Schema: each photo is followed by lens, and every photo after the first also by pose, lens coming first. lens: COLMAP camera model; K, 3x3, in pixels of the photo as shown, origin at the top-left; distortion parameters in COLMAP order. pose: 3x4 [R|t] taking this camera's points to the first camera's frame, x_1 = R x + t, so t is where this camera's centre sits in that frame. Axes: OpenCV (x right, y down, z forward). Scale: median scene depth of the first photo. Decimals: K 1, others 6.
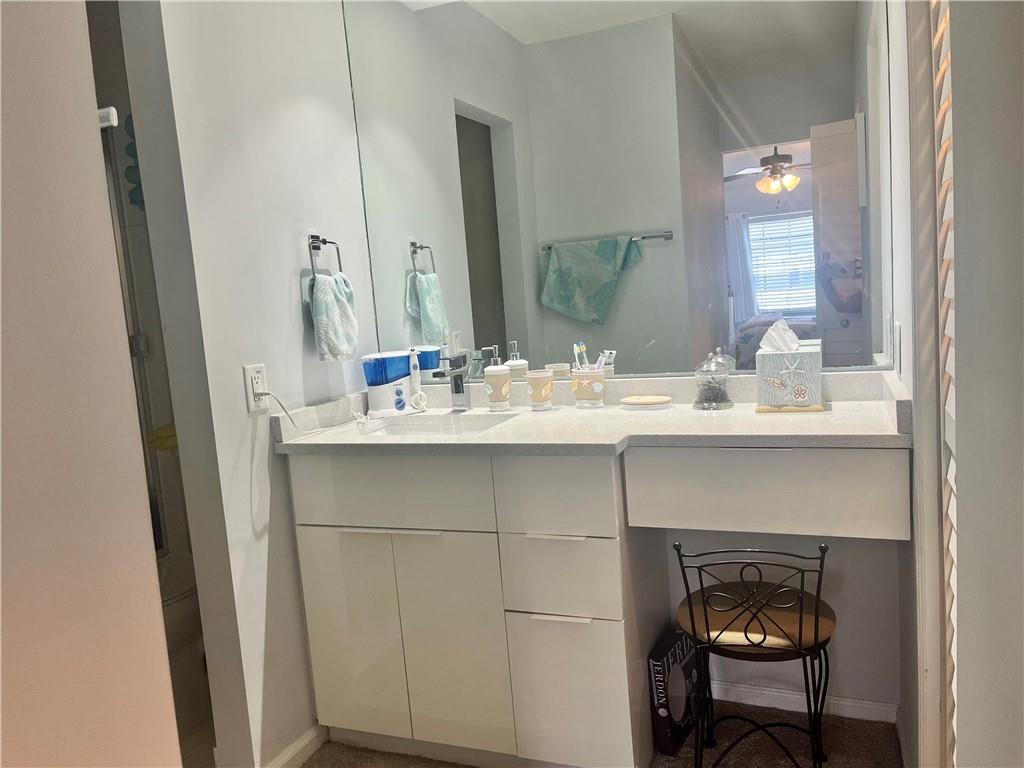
lens RADIAL K [[771.3, 0, 512.0], [0, 771.3, 384.0], [0, 0, 1]] dist [0.049796, -0.093091]
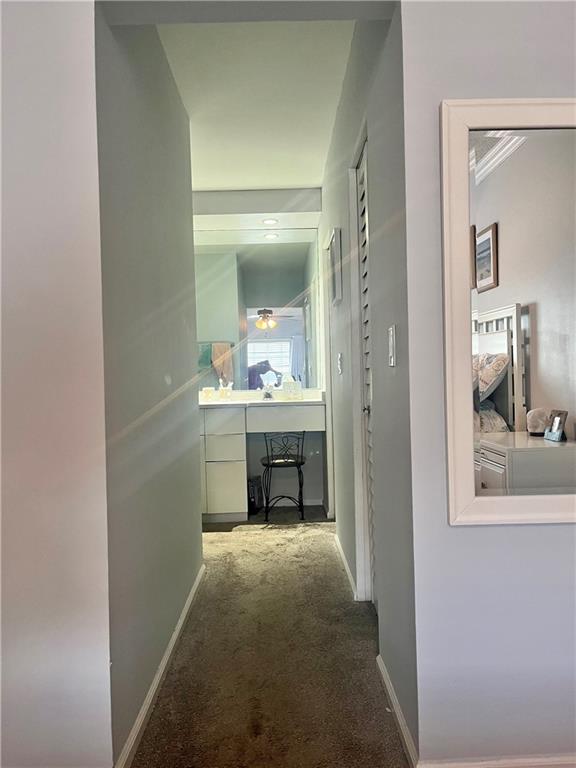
lens RADIAL K [[578.5, 0, 288.0], [0, 578.5, 384.0], [0, 0, 1]] dist [0.049796, -0.093091]
pose [[0.919209, 0.050057, 0.390576, -0.399397], [-0.000091, 0.991914, -0.126911, 0.181563], [-0.393771, 0.116622, 0.911780, -0.794533]]
